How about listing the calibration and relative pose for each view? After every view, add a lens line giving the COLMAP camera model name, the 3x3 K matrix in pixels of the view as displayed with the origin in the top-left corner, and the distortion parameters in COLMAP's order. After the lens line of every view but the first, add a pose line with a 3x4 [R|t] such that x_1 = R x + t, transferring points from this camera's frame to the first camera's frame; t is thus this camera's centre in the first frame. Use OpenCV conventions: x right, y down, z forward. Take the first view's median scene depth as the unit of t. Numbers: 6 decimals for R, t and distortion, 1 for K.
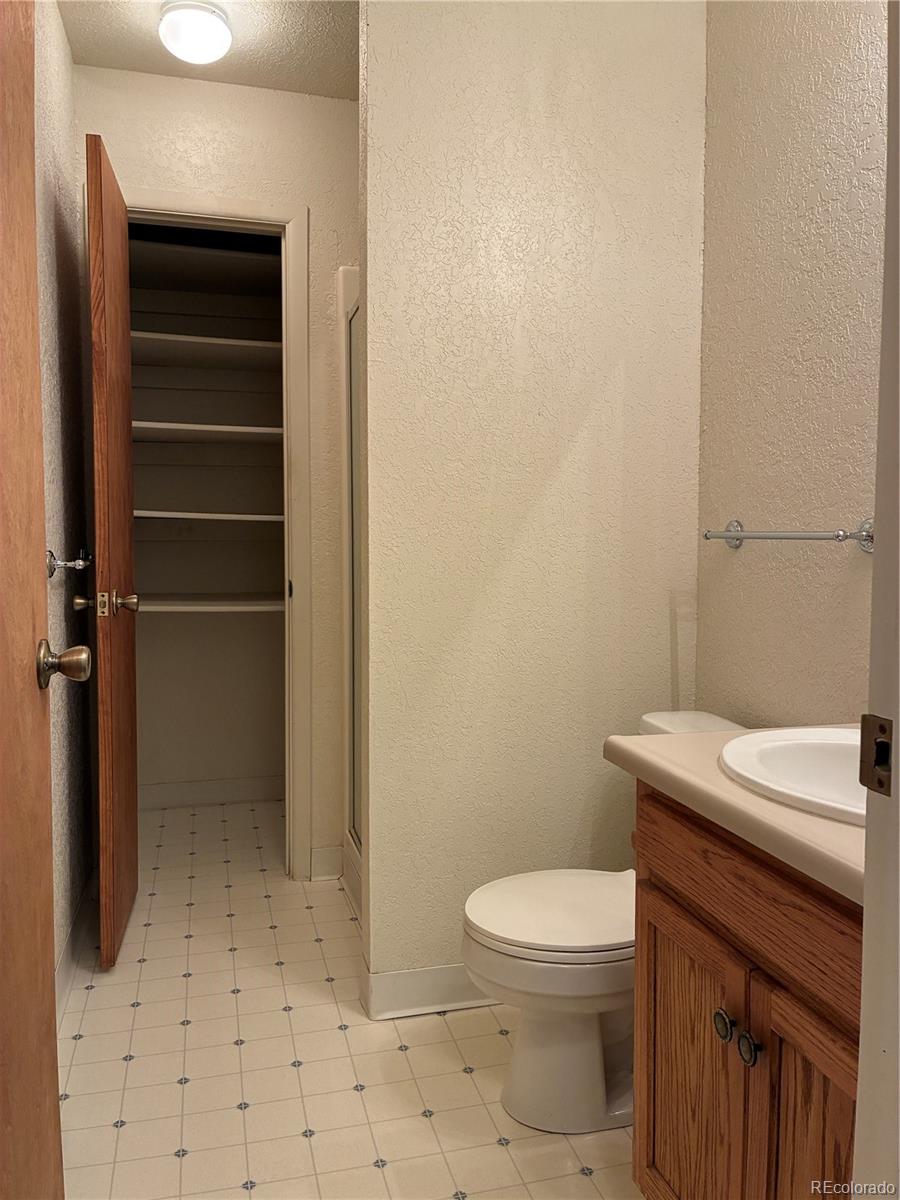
lens RADIAL K [[912.5, 0, 449.4], [0, 912.5, 600.2], [0, 0, 1]] dist [-0.009850, 0.000528]
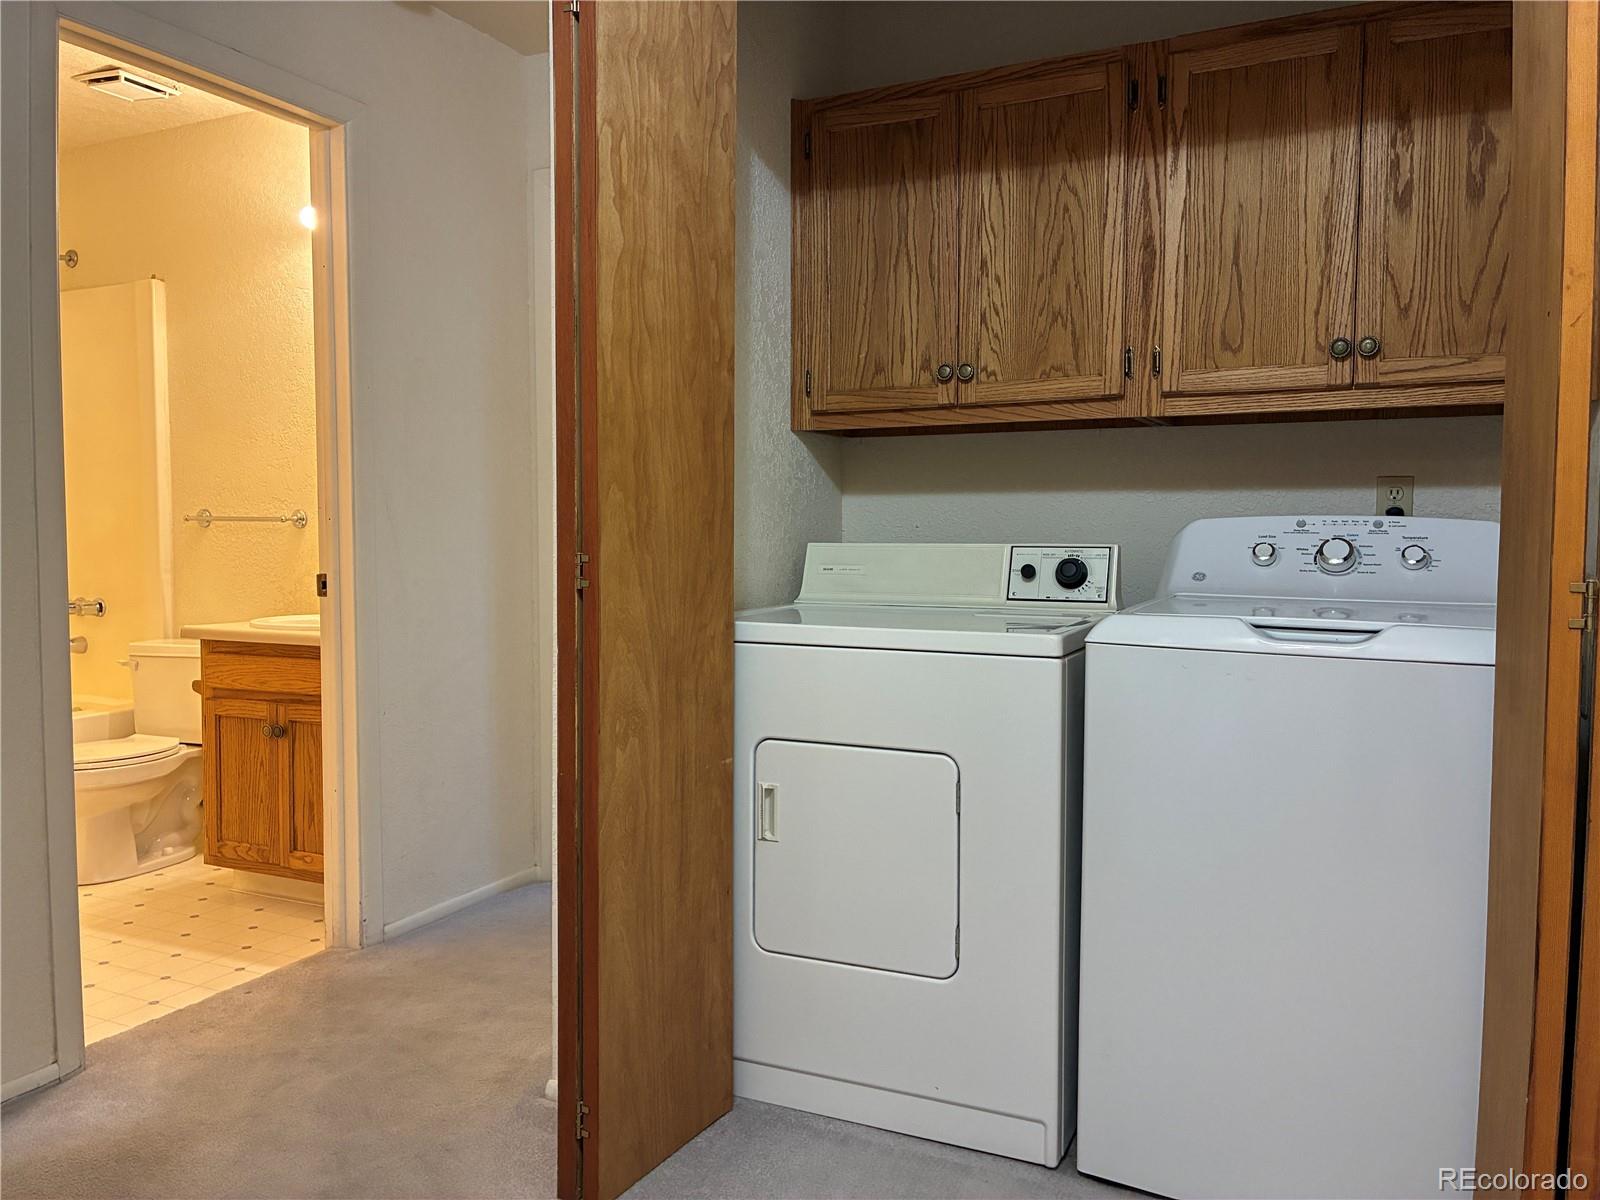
lens RADIAL K [[1216.7, 0, 800.0], [0, 1216.7, 599.3], [0, 0, 1]] dist [-0.009850, 0.000528]
pose [[0.654078, -0.051879, 0.754646, -0.717174], [0.051199, 0.998394, 0.024260, 0.080425], [-0.754692, 0.022769, 0.655684, -1.323882]]
